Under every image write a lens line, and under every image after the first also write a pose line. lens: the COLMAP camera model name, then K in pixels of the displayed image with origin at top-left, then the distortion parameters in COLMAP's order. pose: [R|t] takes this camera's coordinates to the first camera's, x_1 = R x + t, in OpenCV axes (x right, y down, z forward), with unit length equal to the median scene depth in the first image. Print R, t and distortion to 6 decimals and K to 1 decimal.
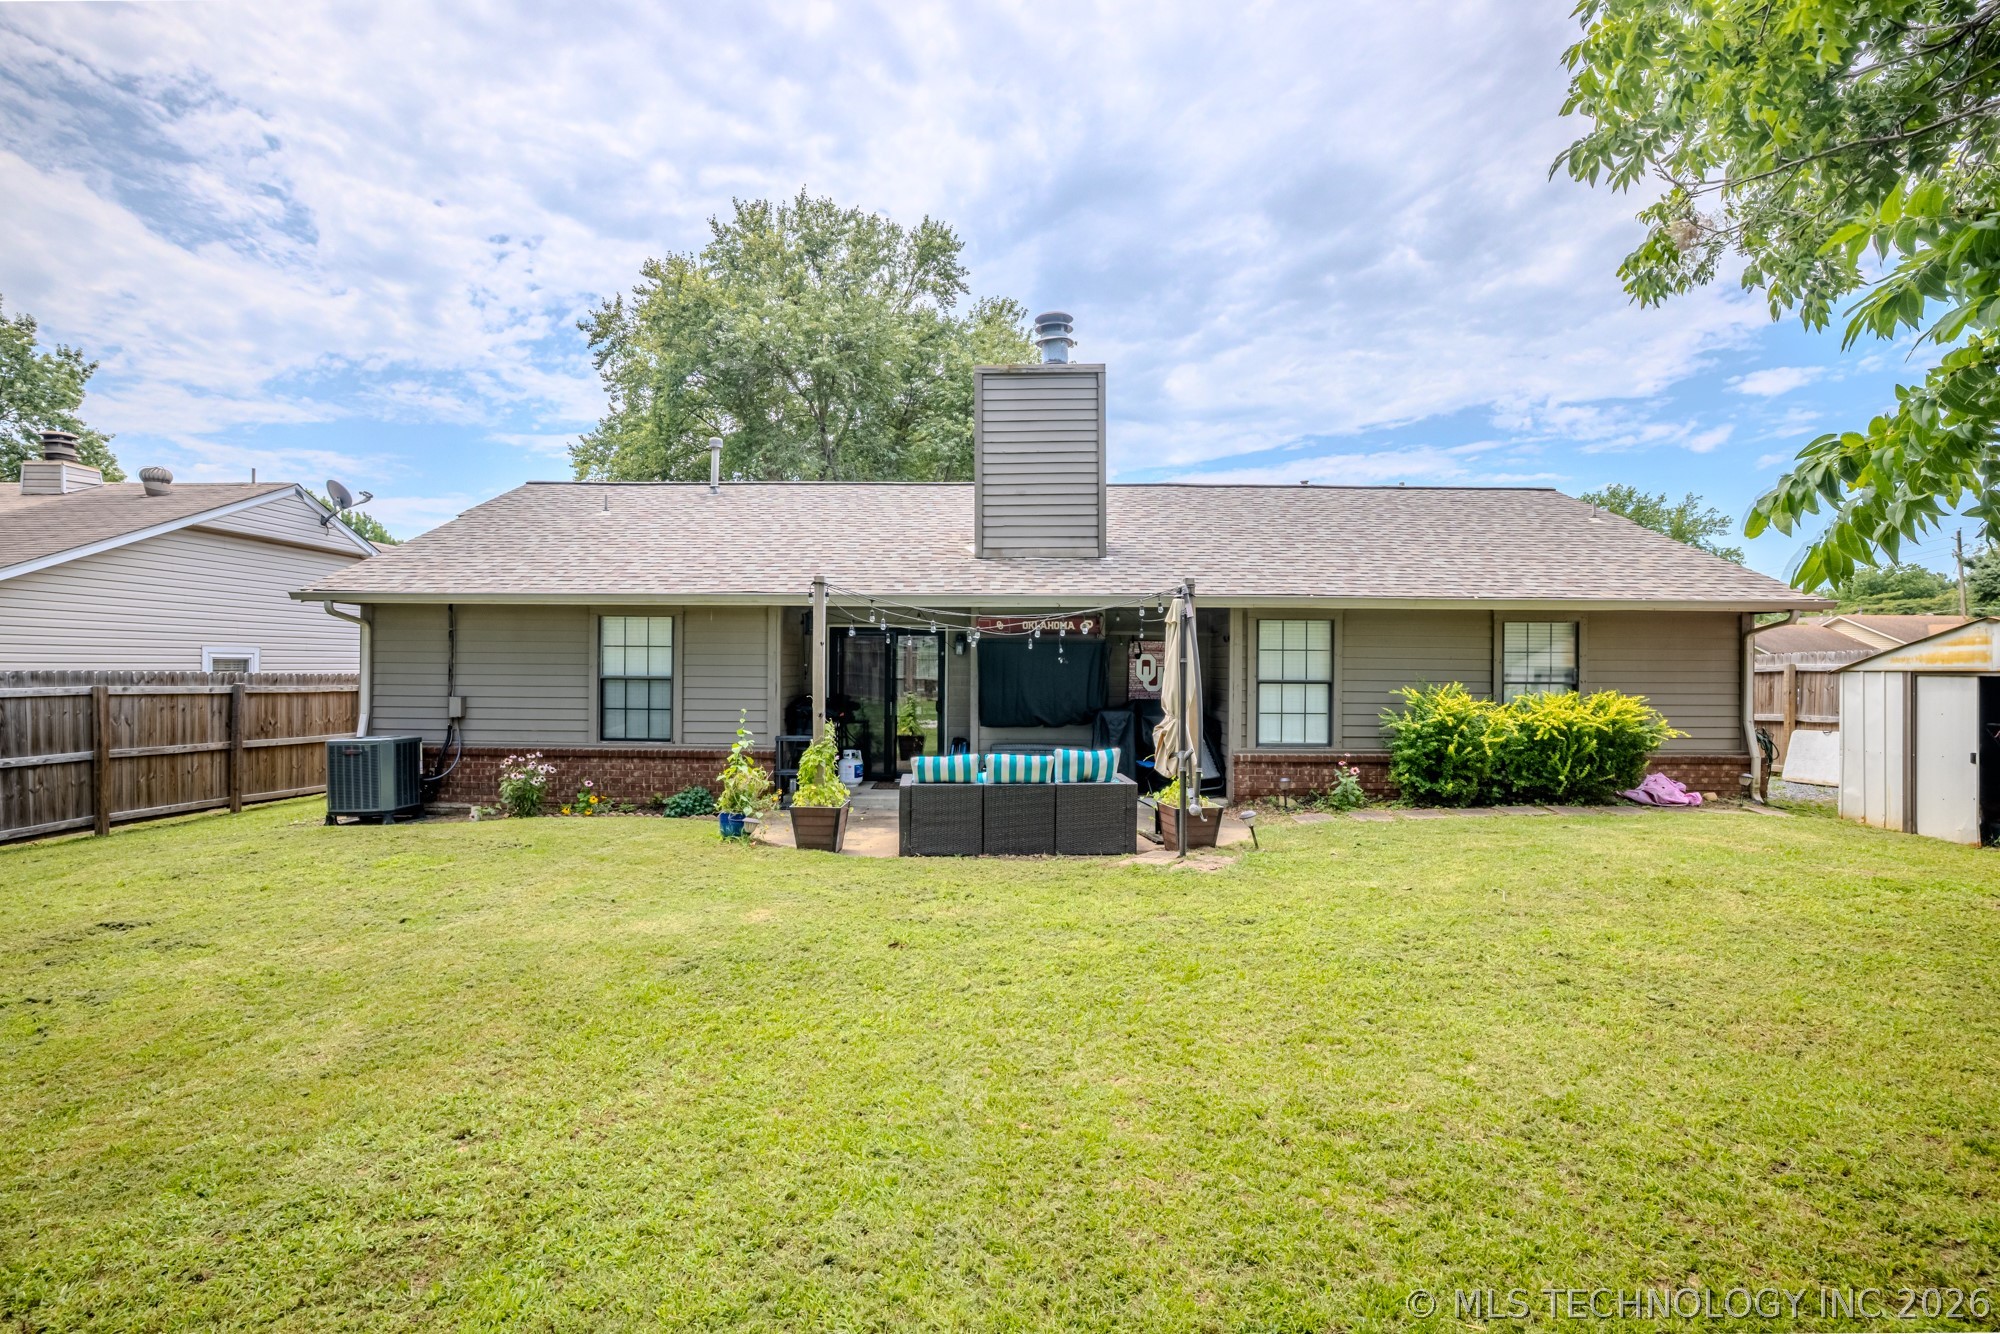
lens RADIAL K [[926.2, 0, 989.0], [0, 926.2, 678.0], [0, 0, 1]] dist [-0.028904, 0.001971]
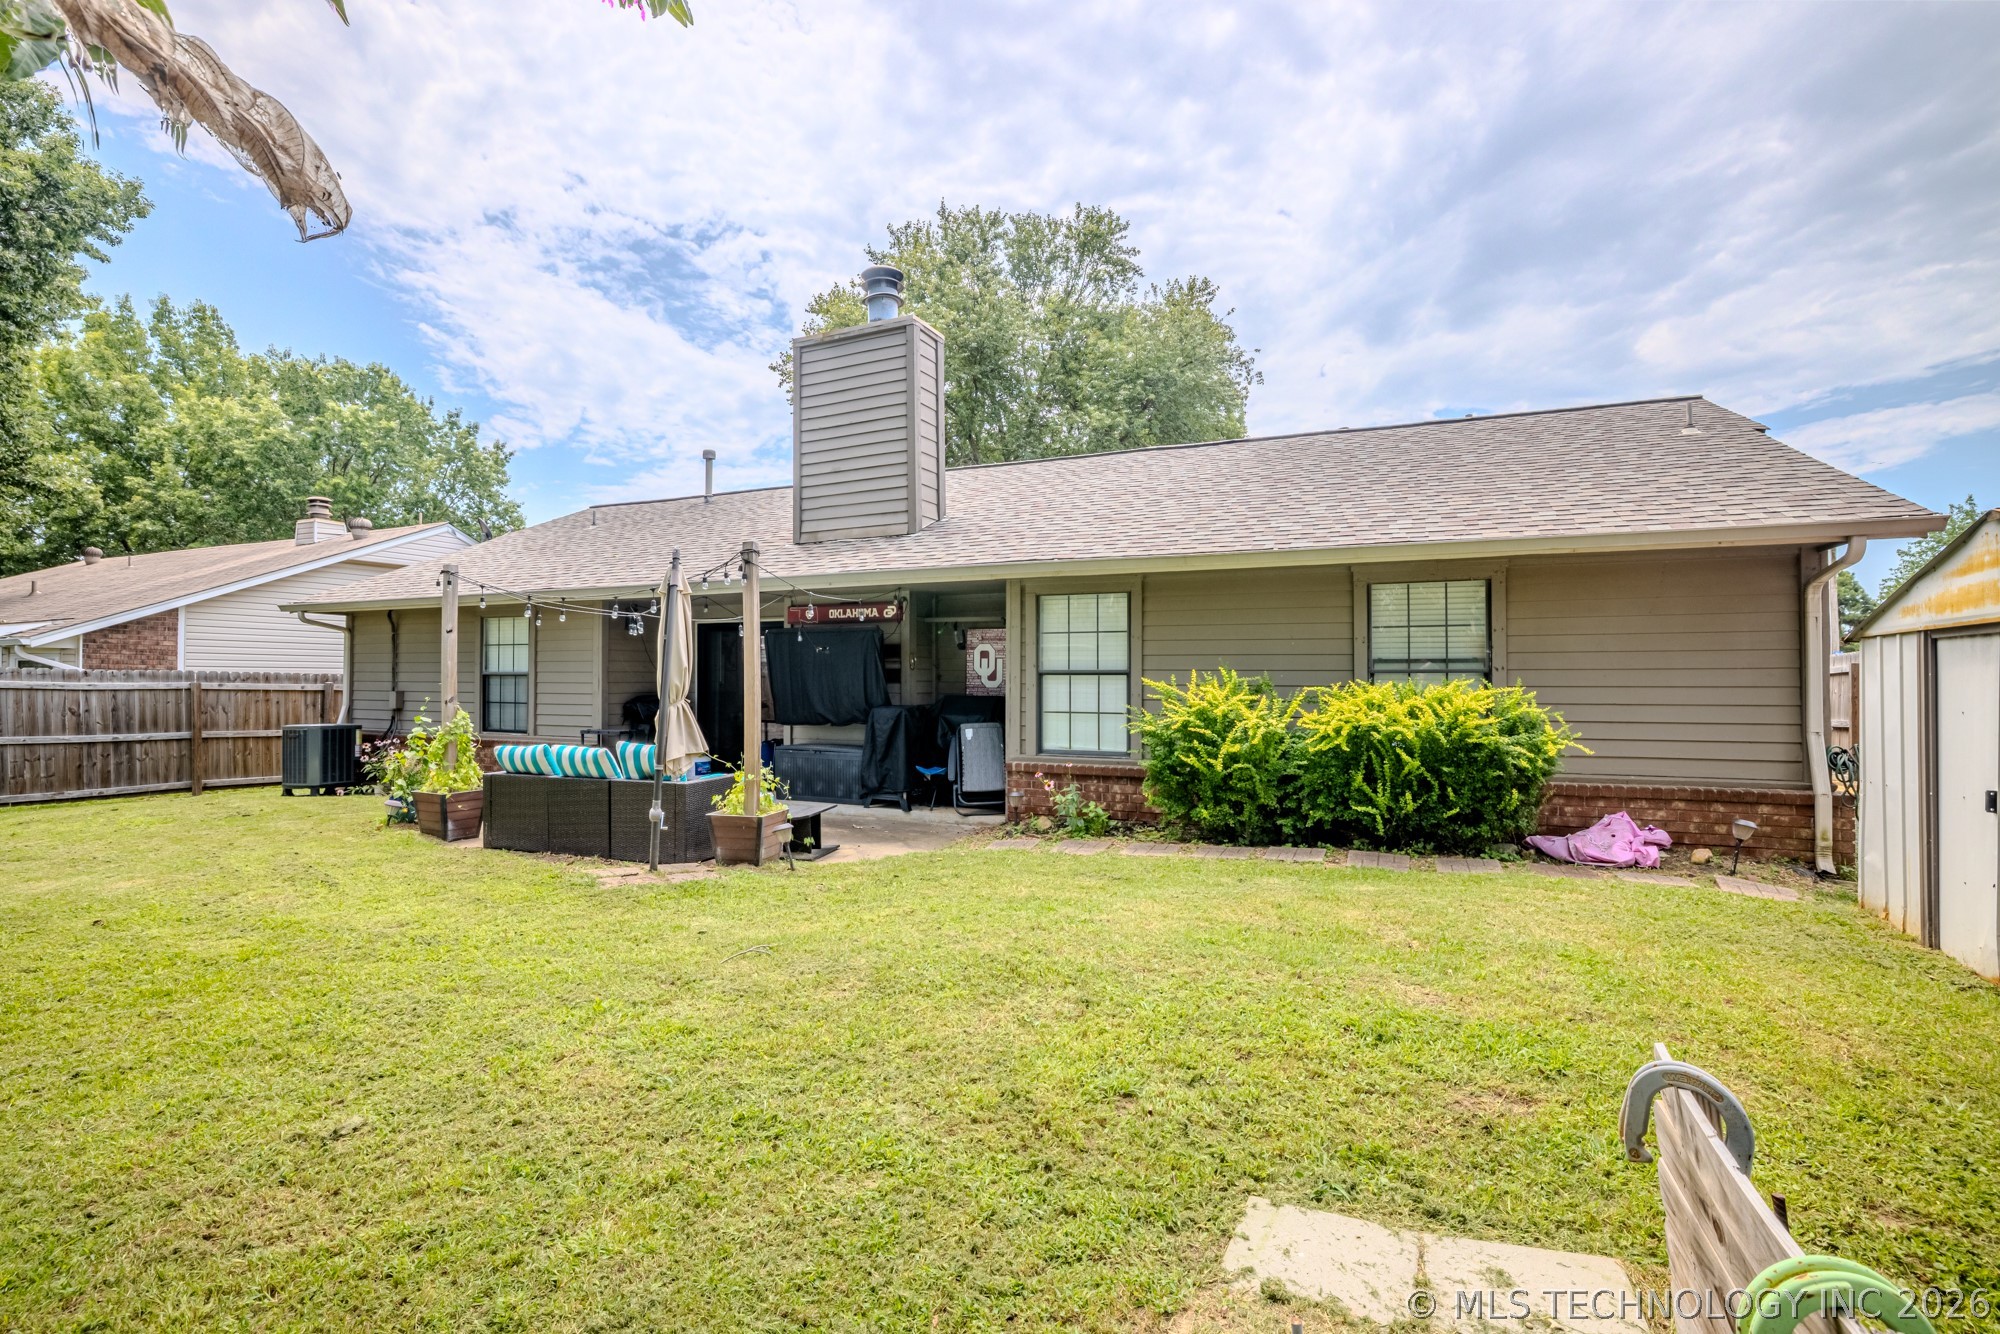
lens RADIAL K [[926.2, 0, 997.3], [0, 926.2, 674.8], [0, 0, 1]] dist [-0.028904, 0.001971]
pose [[0.914268, -0.007468, -0.405041, 0.585484], [-0.000422, 0.999812, -0.019387, 0.021573], [0.405109, 0.017896, 0.914093, 0.248247]]
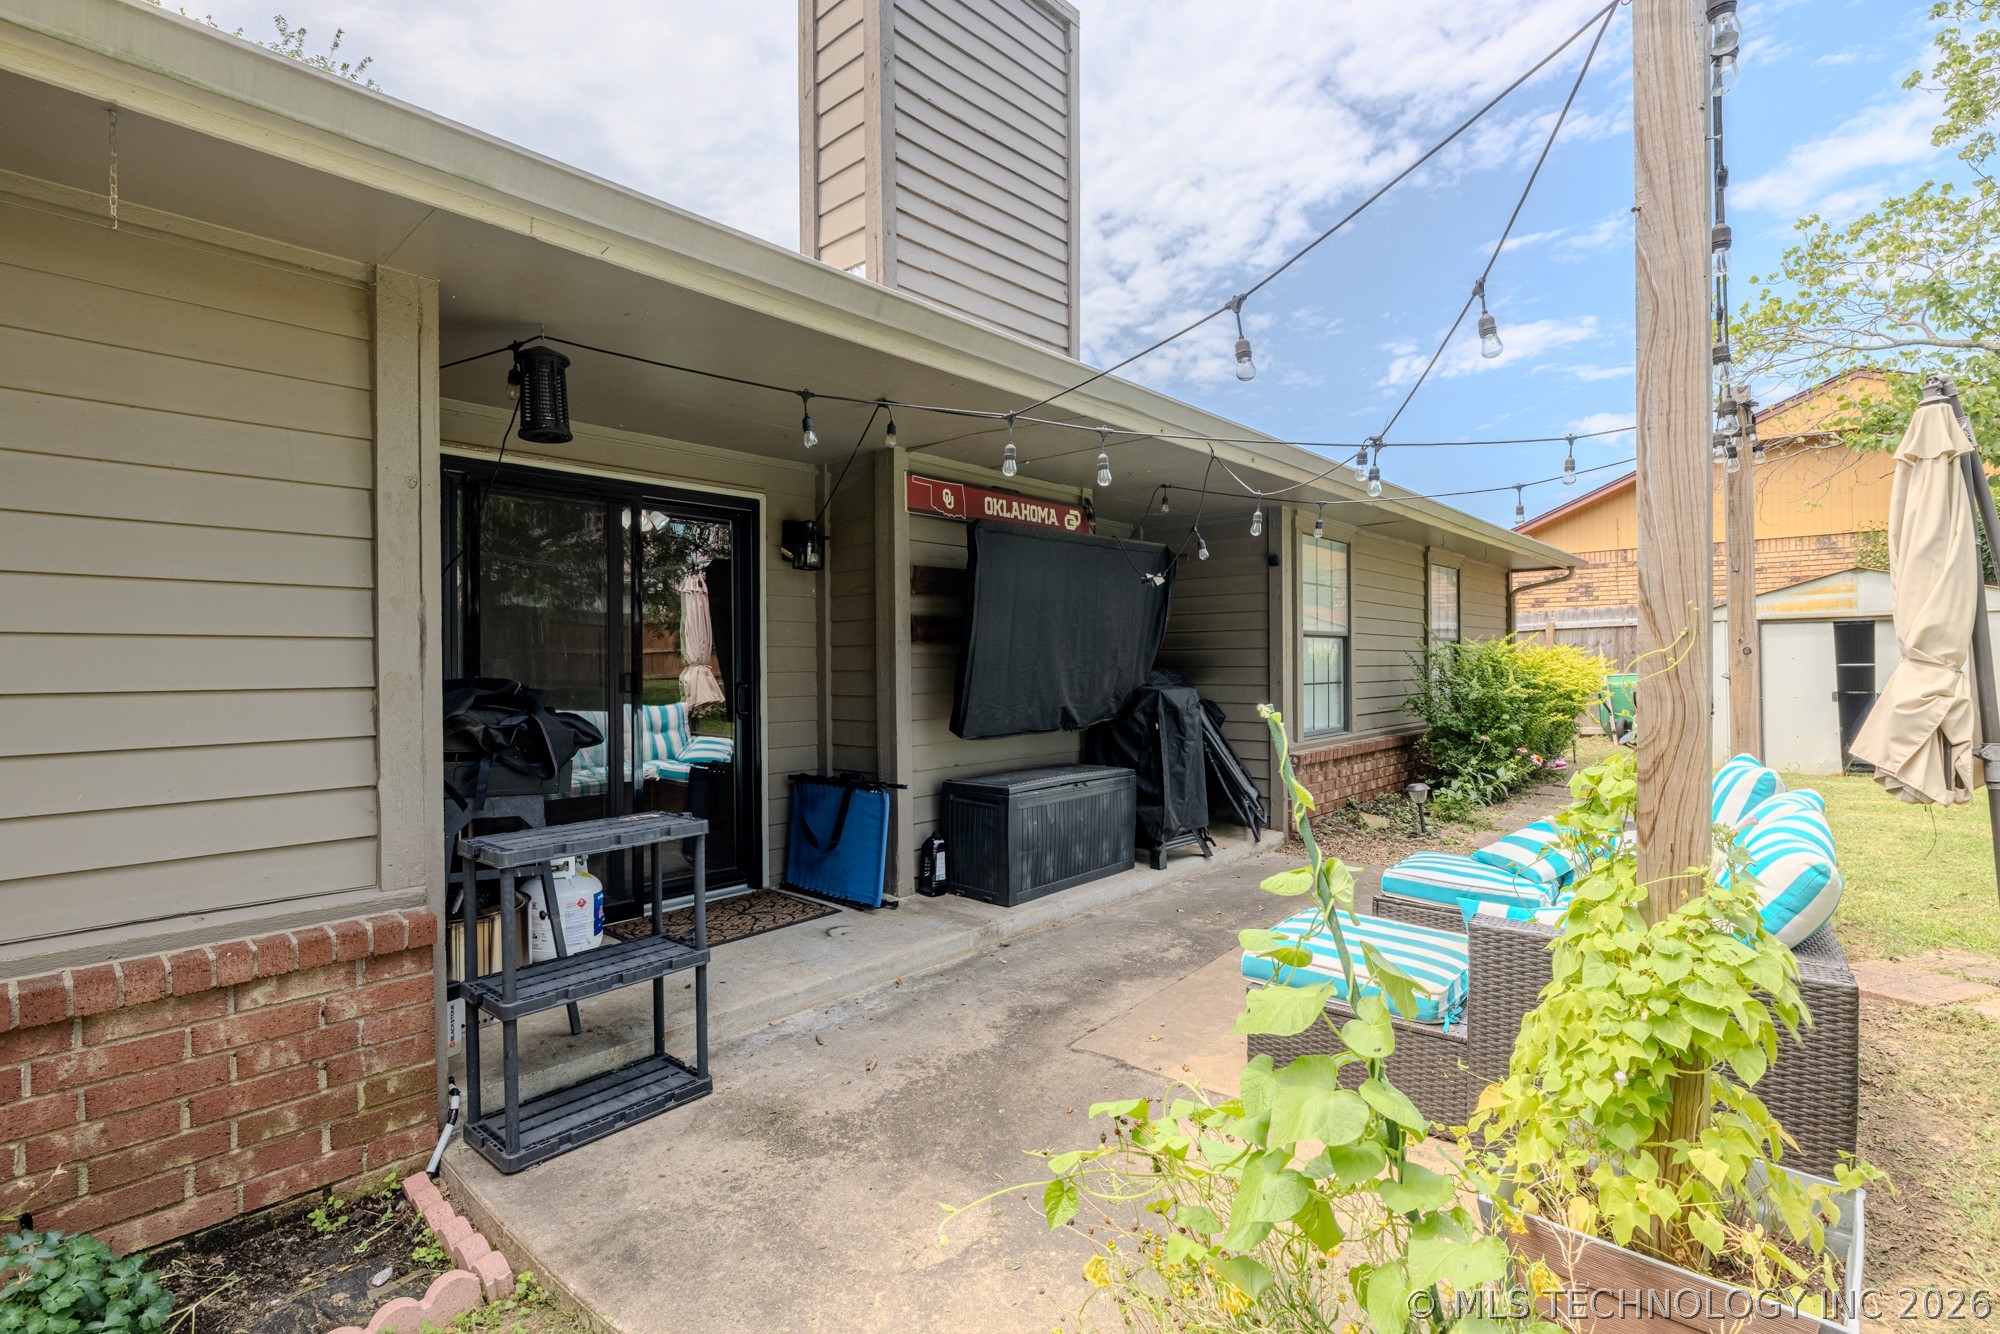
lens RADIAL K [[926.2, 0, 1005.7], [0, 926.2, 678.4], [0, 0, 1]] dist [-0.028904, 0.001971]
pose [[0.663183, -0.017690, 0.748248, -0.302772], [0.032186, 0.999470, -0.004898, 0.029615], [-0.747765, 0.027332, 0.663401, 0.740522]]
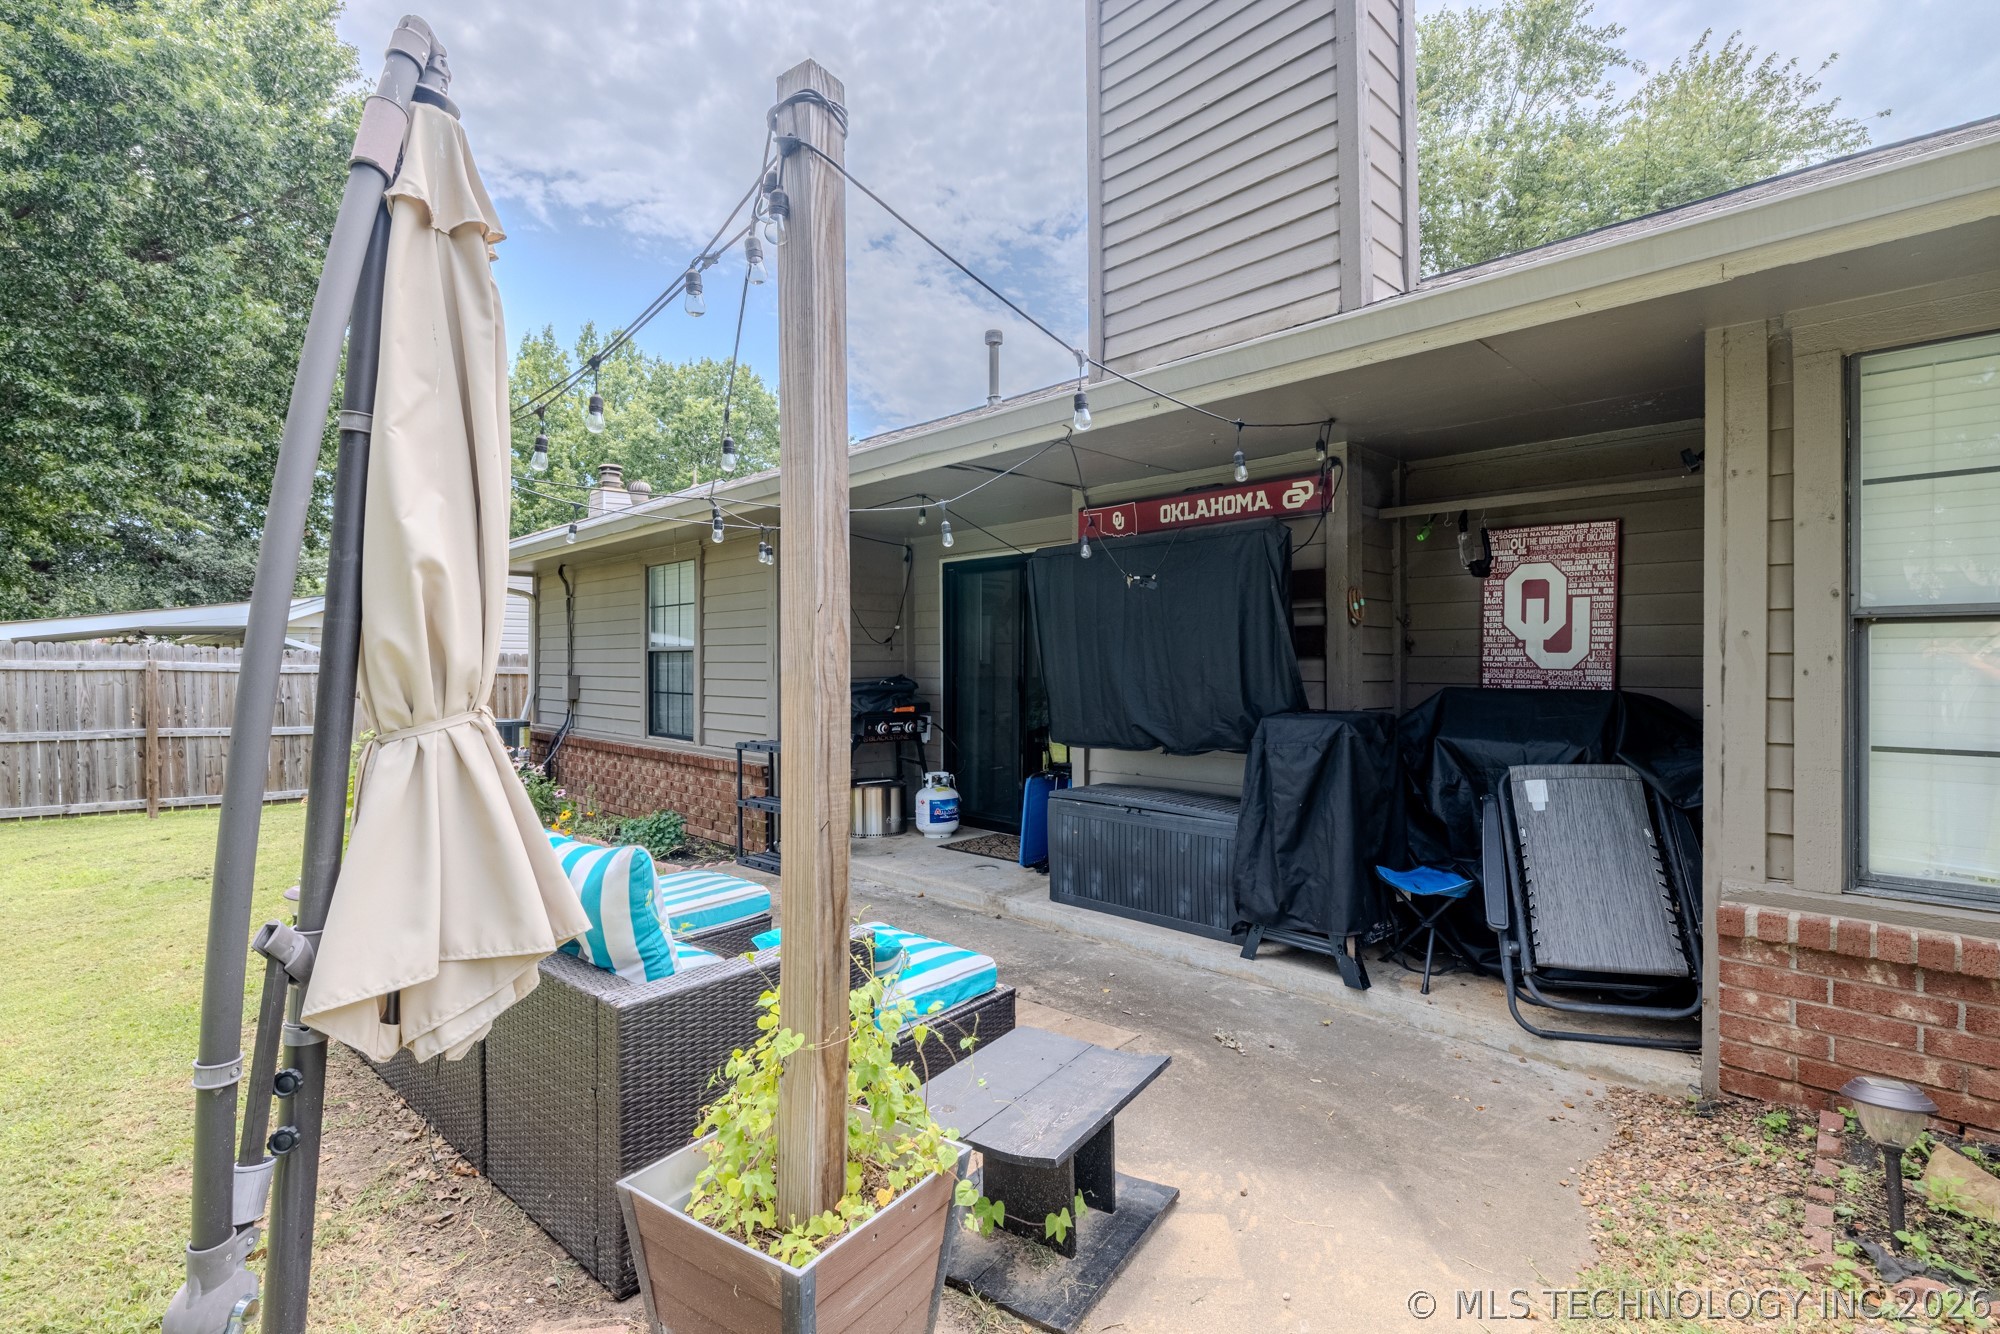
lens RADIAL K [[926.2, 0, 989.0], [0, 926.2, 670.1], [0, 0, 1]] dist [-0.028904, 0.001971]
pose [[0.702605, -0.002495, -0.711576, 0.302040], [-0.001533, 0.999986, -0.005020, 0.018964], [0.711578, 0.004618, 0.702591, 0.674784]]
